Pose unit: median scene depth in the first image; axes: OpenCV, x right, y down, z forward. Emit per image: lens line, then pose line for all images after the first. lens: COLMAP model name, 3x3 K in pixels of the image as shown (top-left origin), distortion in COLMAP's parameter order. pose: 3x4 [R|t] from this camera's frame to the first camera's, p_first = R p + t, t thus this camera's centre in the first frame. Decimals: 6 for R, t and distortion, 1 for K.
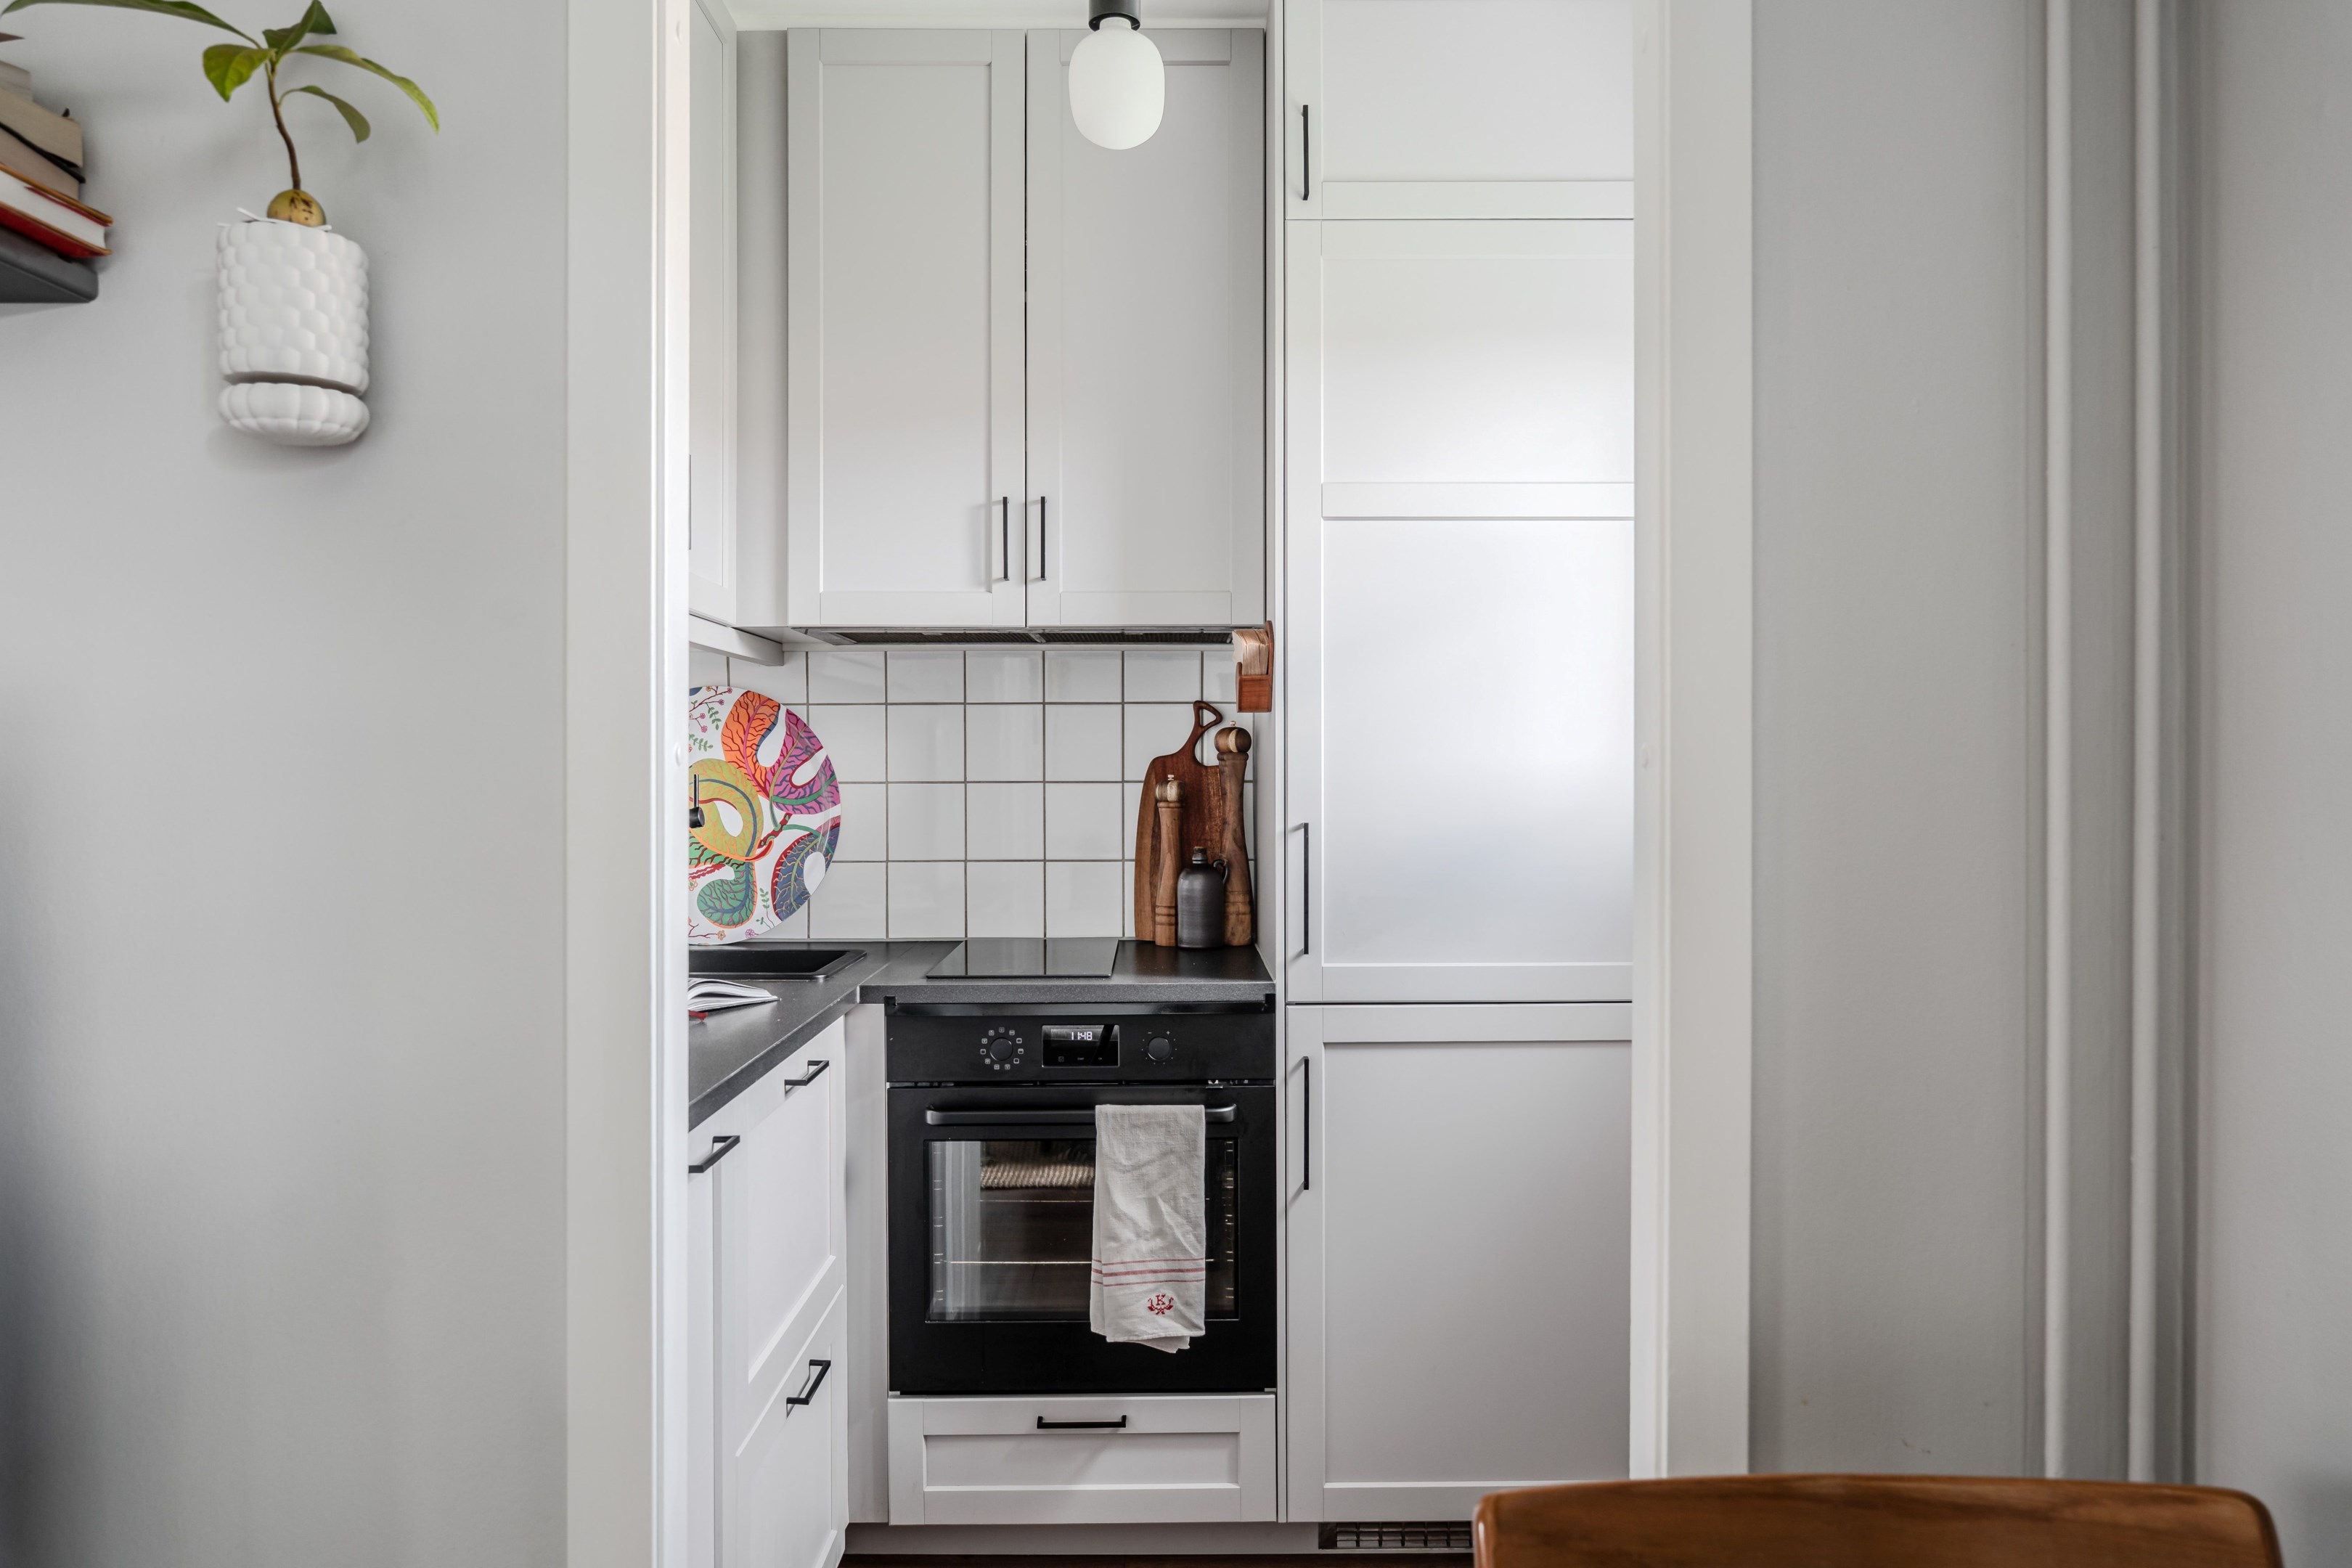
lens RADIAL K [[1613.0, 0, 1172.9], [0, 1613.0, 774.0], [0, 0, 1]] dist [-0.007762, 0.002076]
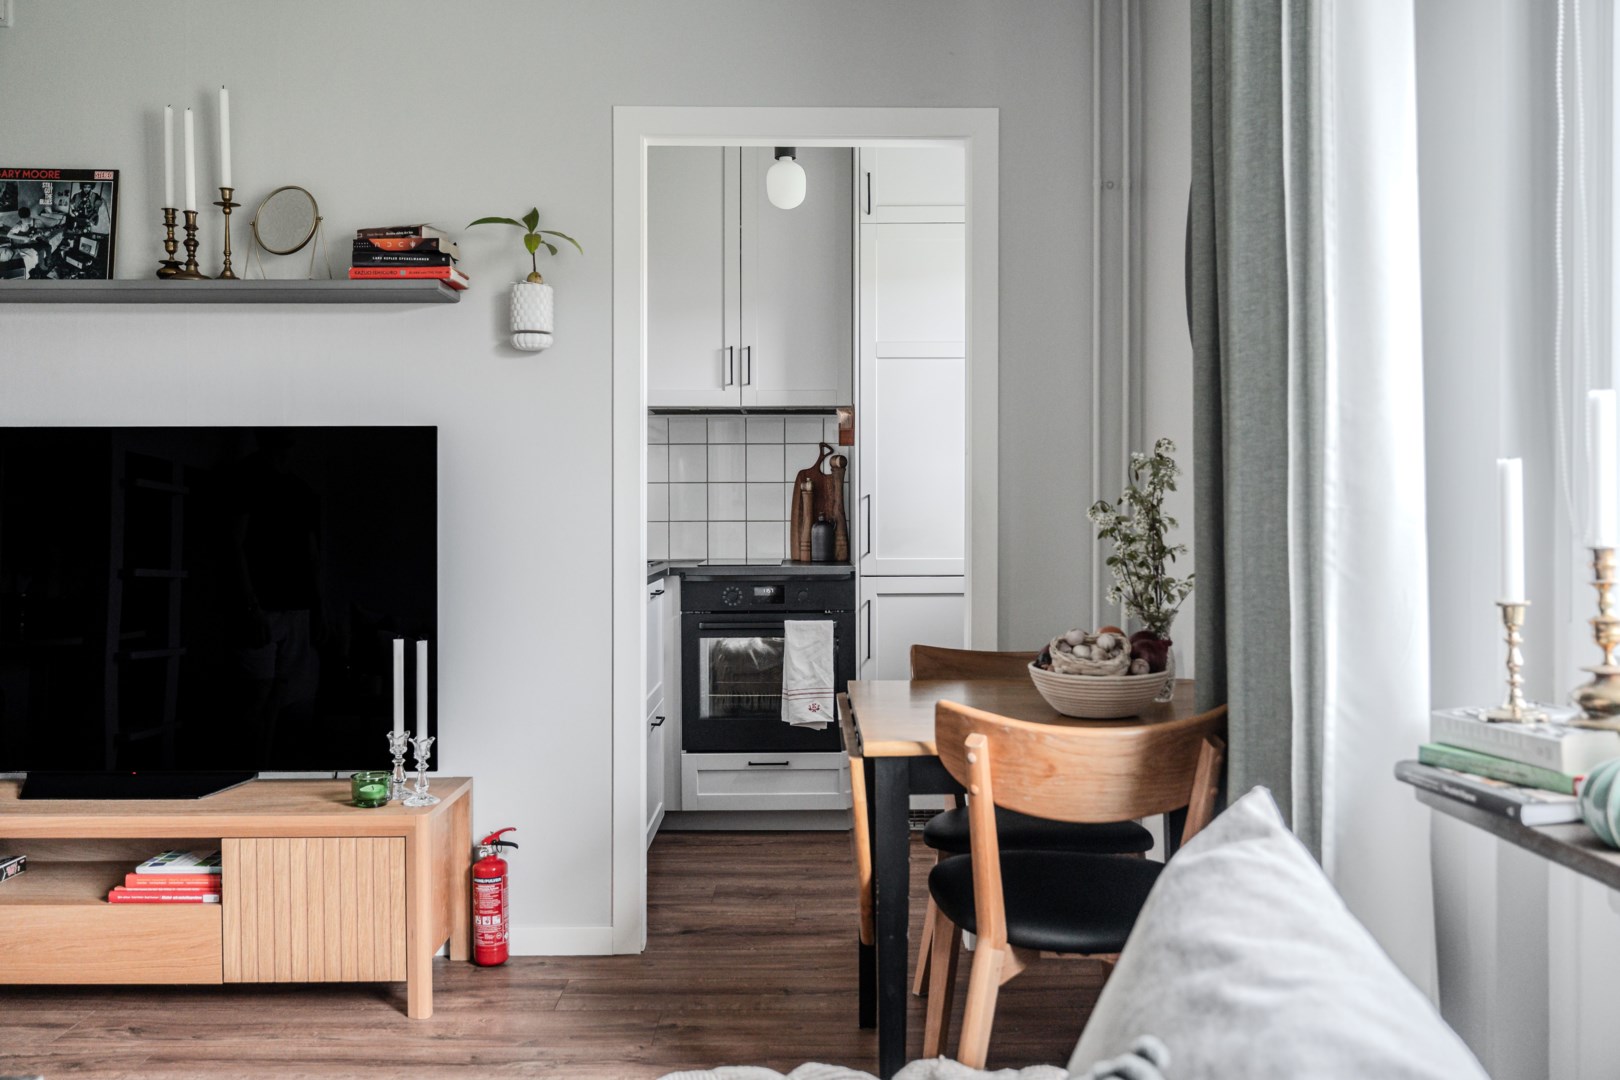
lens RADIAL K [[1292.0, 0, 806.7], [0, 1292.0, 539.3], [0, 0, 1]] dist [0.016925, -0.000021]
pose [[0.999999, 0.000283, -0.001161, -0.001416], [-0.000265, 0.999876, 0.015769, 0.058258], [0.001165, -0.015769, 0.999875, -0.723744]]
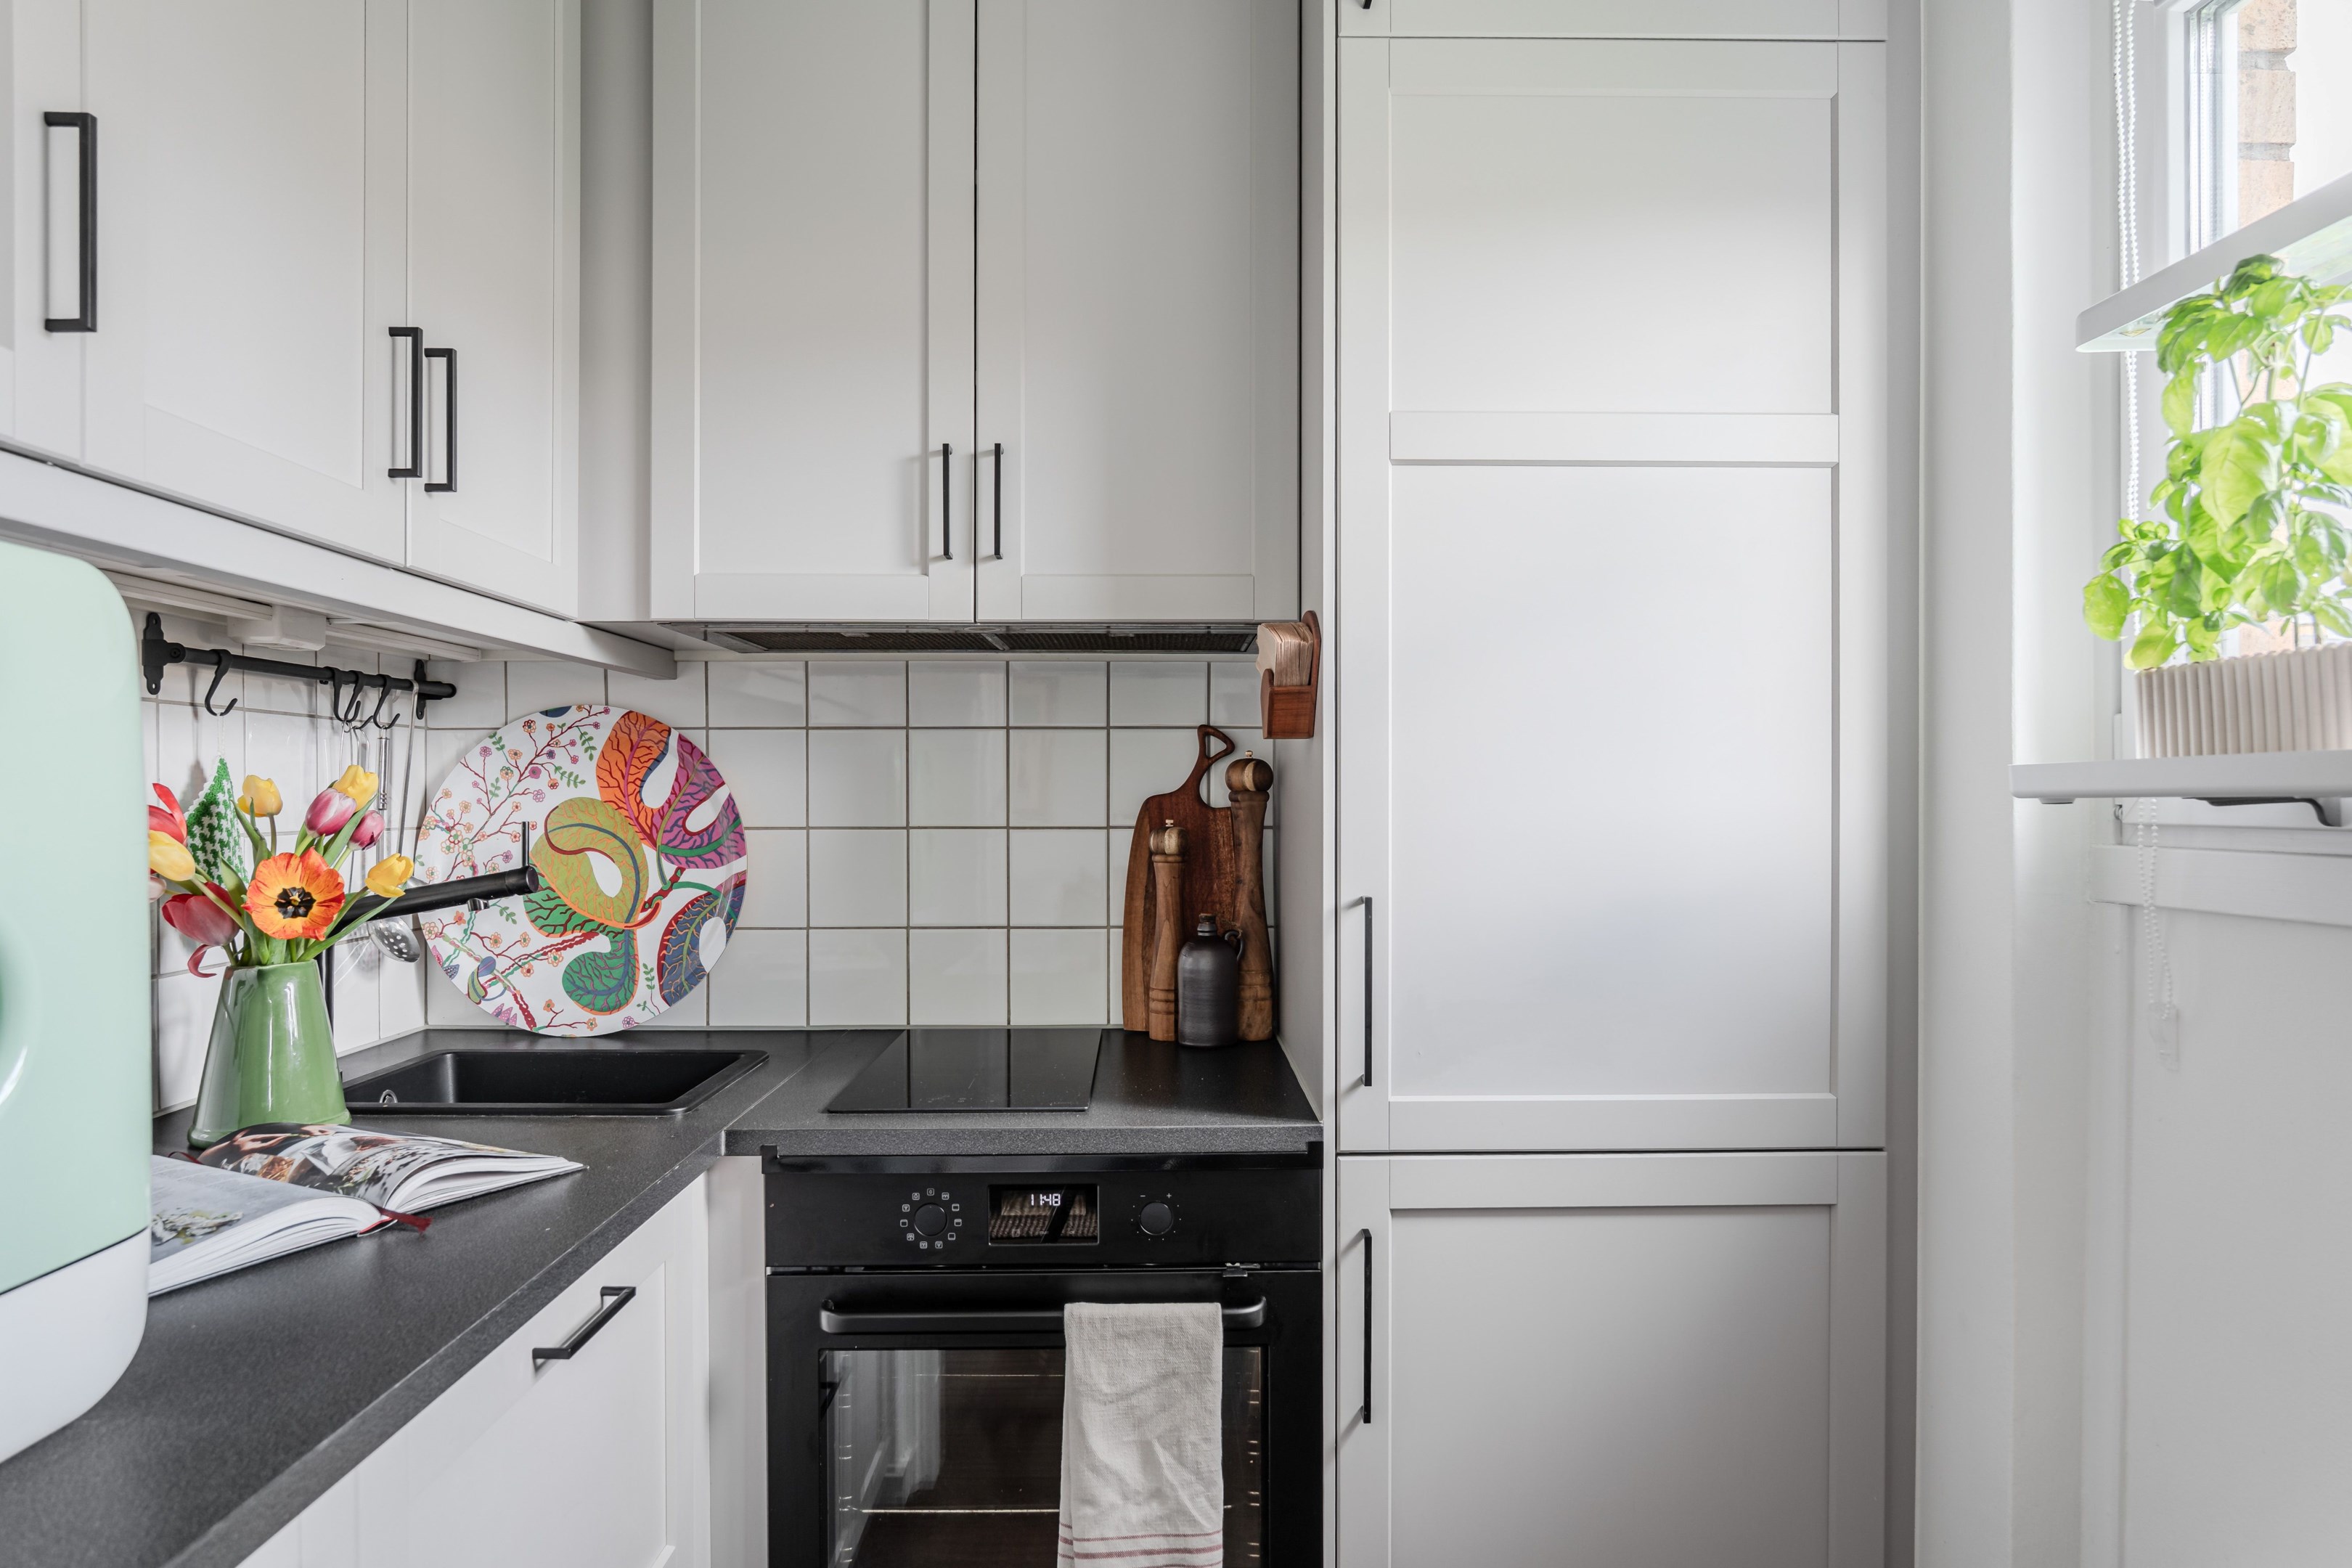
lens RADIAL K [[1411.1, 0, 1185.7], [0, 1411.1, 788.9], [0, 0, 1]] dist [-0.001258, 0.000454]
pose [[0.999821, 0.001553, 0.018832, -0.006901], [-0.001428, 0.999977, -0.006607, -0.011031], [-0.018841, 0.006579, 0.999801, 0.355939]]
